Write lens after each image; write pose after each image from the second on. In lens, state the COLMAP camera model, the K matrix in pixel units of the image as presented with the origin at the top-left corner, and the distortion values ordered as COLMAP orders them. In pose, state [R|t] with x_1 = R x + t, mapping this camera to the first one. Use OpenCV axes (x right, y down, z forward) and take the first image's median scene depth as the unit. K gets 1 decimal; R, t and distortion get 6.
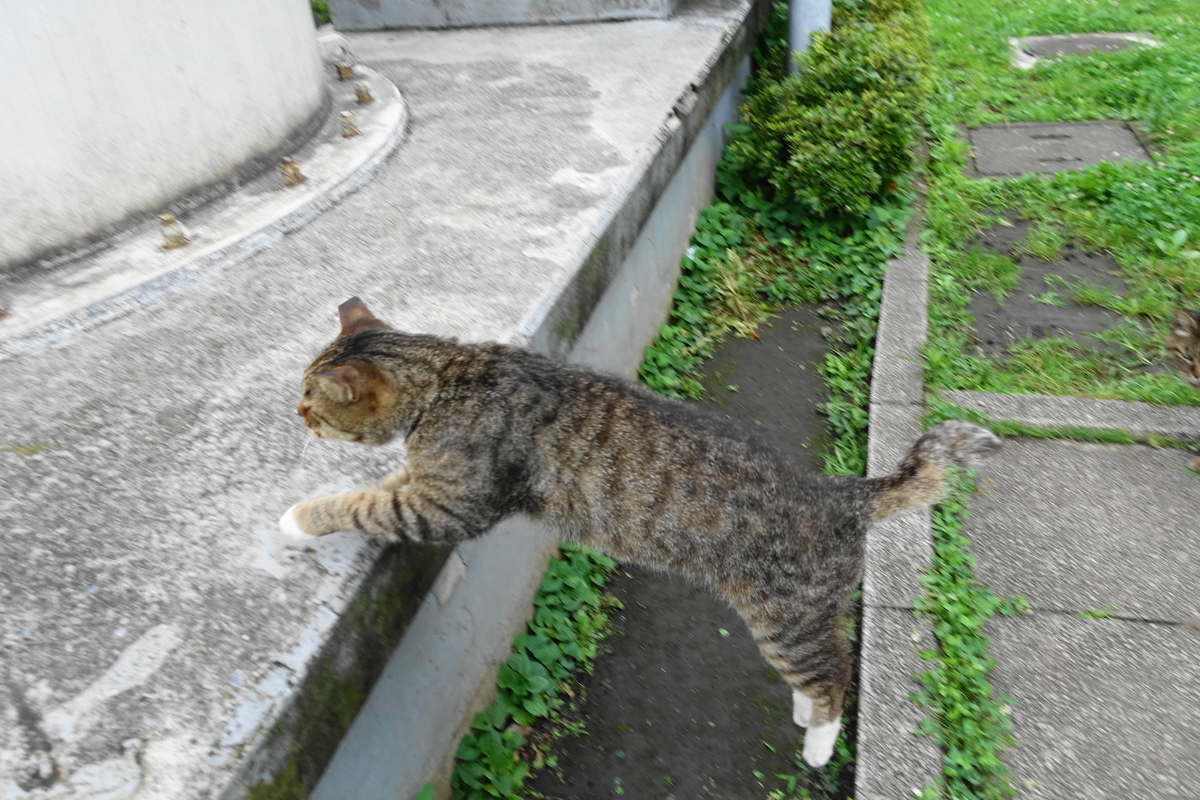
lens RADIAL K [[909.5, 0, 600.0], [0, 909.5, 400.0], [0, 0, 1]] dist [0.006432, -0.001304]
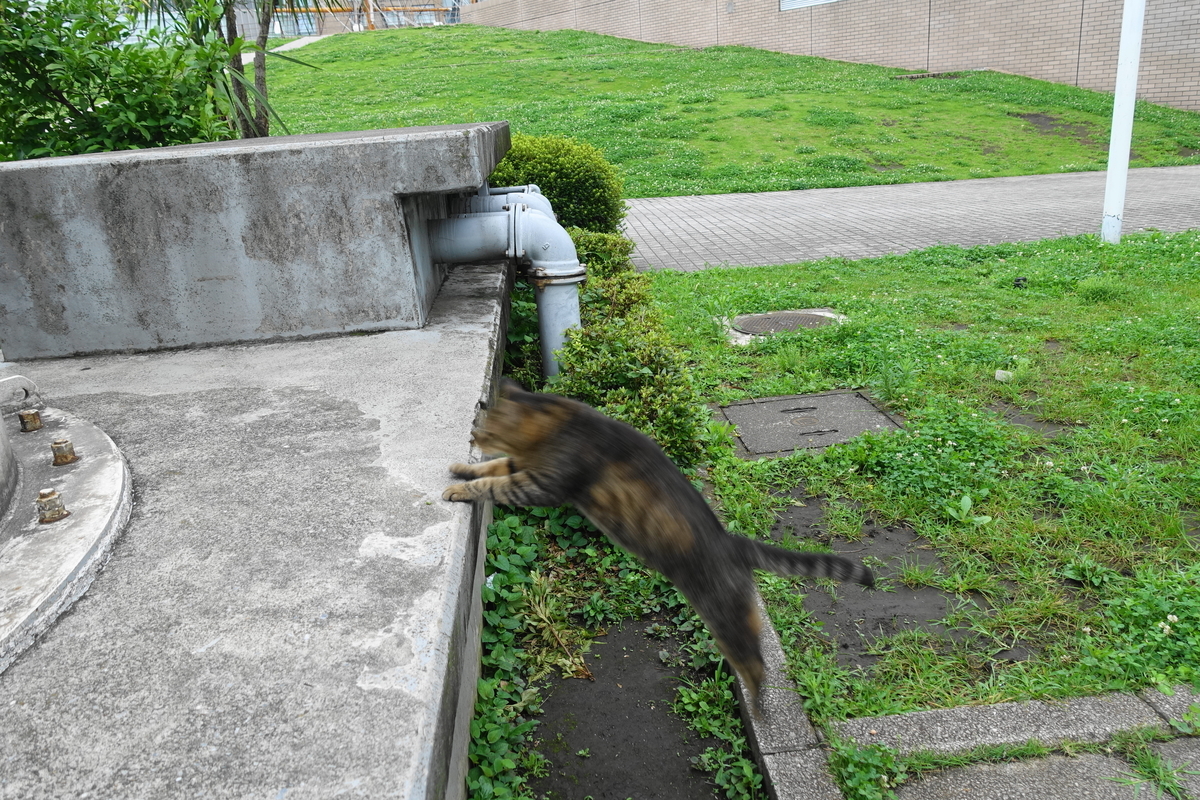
lens RADIAL K [[909.5, 0, 600.0], [0, 909.5, 400.0], [0, 0, 1]] dist [0.006432, -0.001304]
pose [[0.943973, -0.082309, 0.319594, -0.064675], [0.169205, 0.952140, -0.254558, -0.090946], [-0.283346, 0.294372, 0.912721, 0.137359]]
